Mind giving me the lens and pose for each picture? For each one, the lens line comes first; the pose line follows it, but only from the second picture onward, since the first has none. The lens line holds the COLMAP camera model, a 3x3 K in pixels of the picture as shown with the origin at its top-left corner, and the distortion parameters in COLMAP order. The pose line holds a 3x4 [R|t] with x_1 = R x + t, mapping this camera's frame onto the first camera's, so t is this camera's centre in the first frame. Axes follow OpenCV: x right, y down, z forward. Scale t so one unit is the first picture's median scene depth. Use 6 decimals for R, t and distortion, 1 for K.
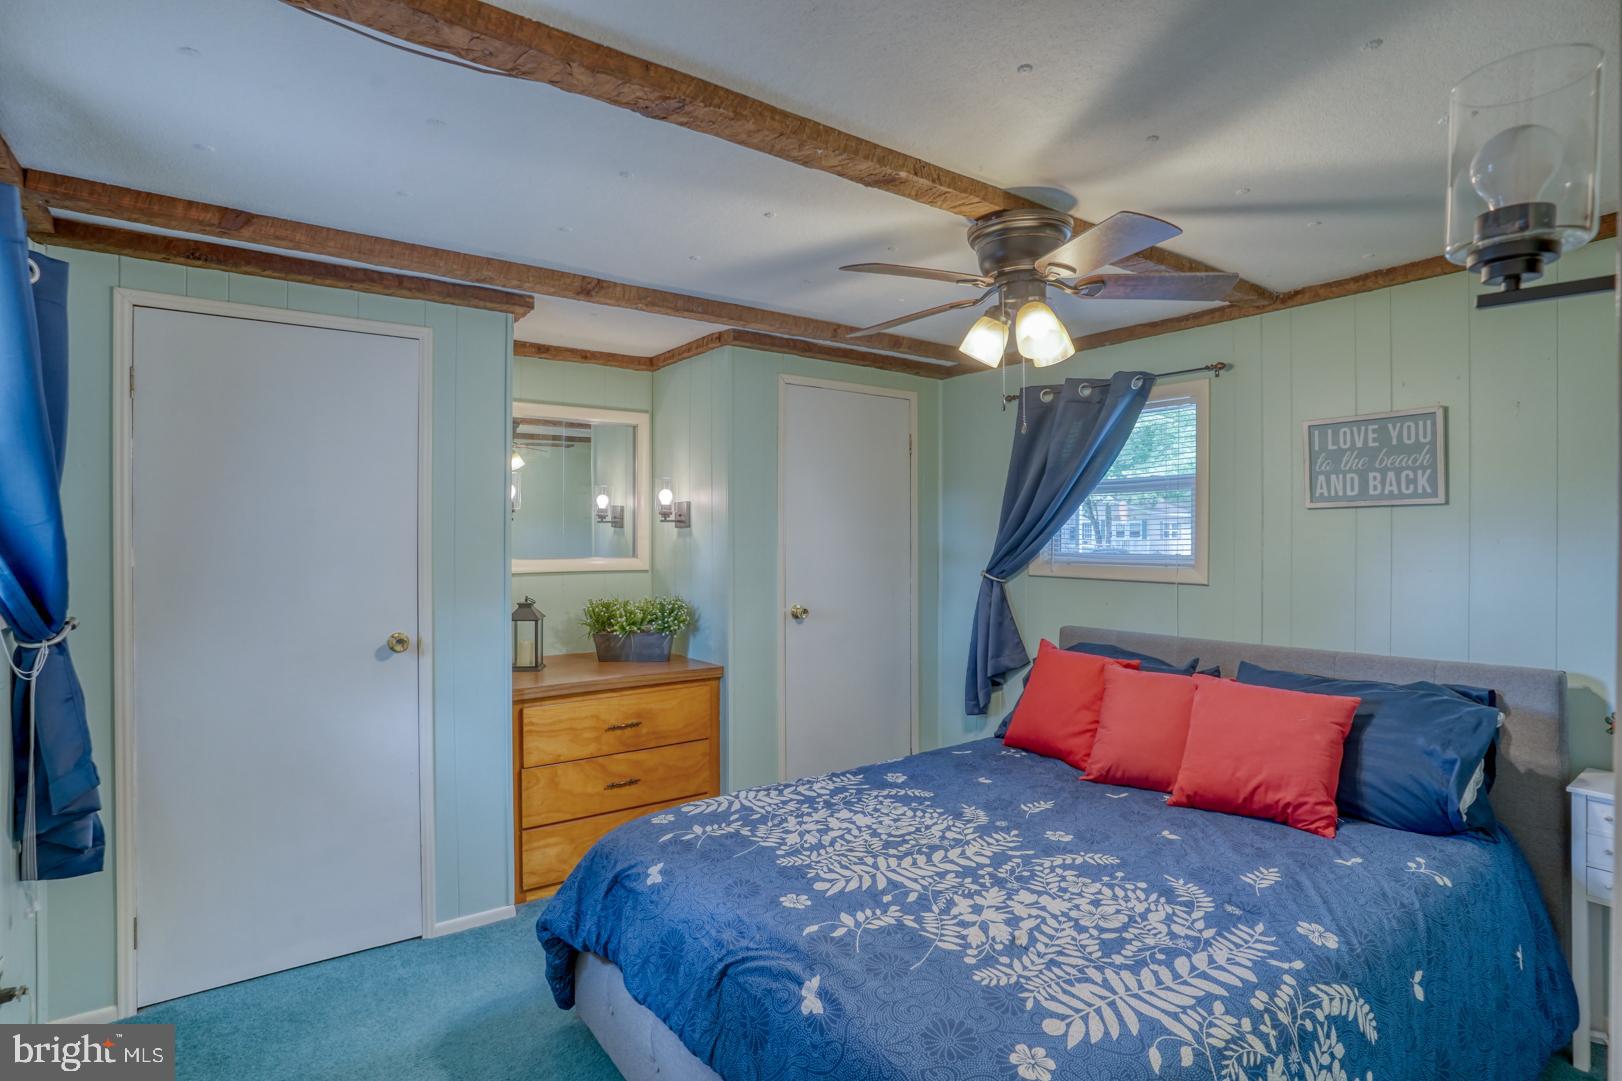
lens RADIAL K [[809.6, 0, 813.7], [0, 809.6, 539.4], [0, 0, 1]] dist [-0.076475, 0.035027]
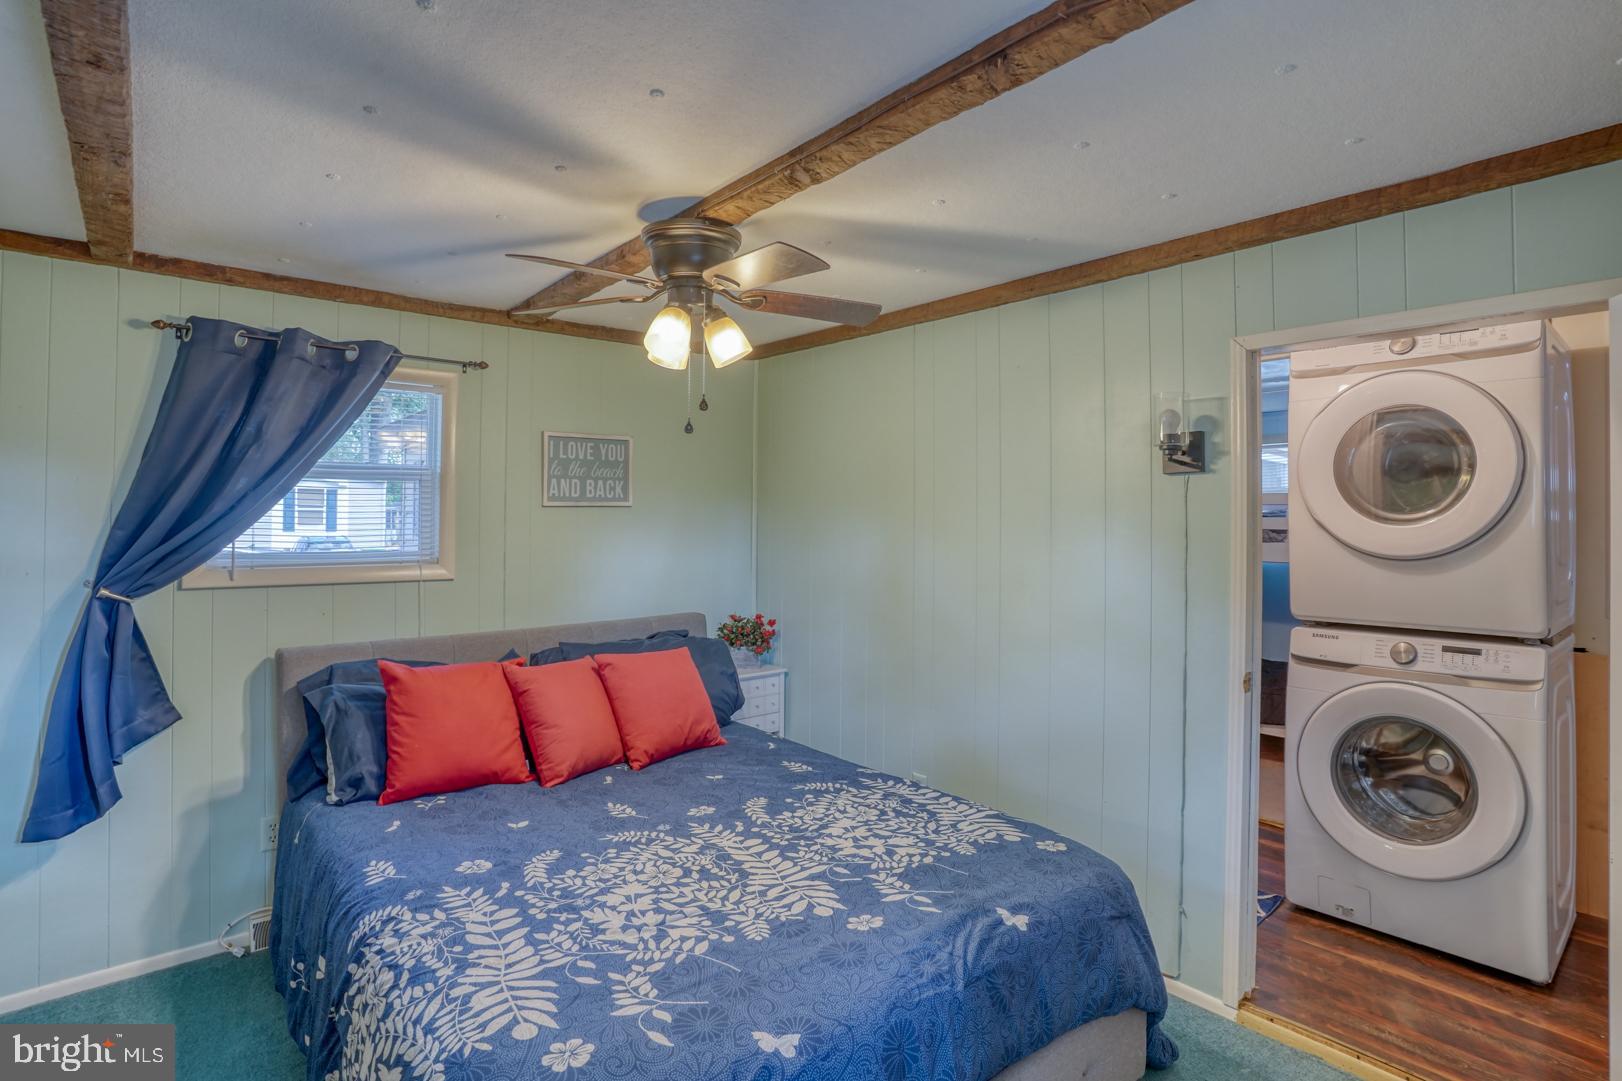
lens RADIAL K [[809.6, 0, 813.7], [0, 809.6, 539.4], [0, 0, 1]] dist [-0.076475, 0.035027]
pose [[-0.071733, -0.019407, 0.997235, -0.823761], [0.004816, 0.999792, 0.019804, -0.016930], [-0.997412, 0.006224, -0.071624, 0.974700]]
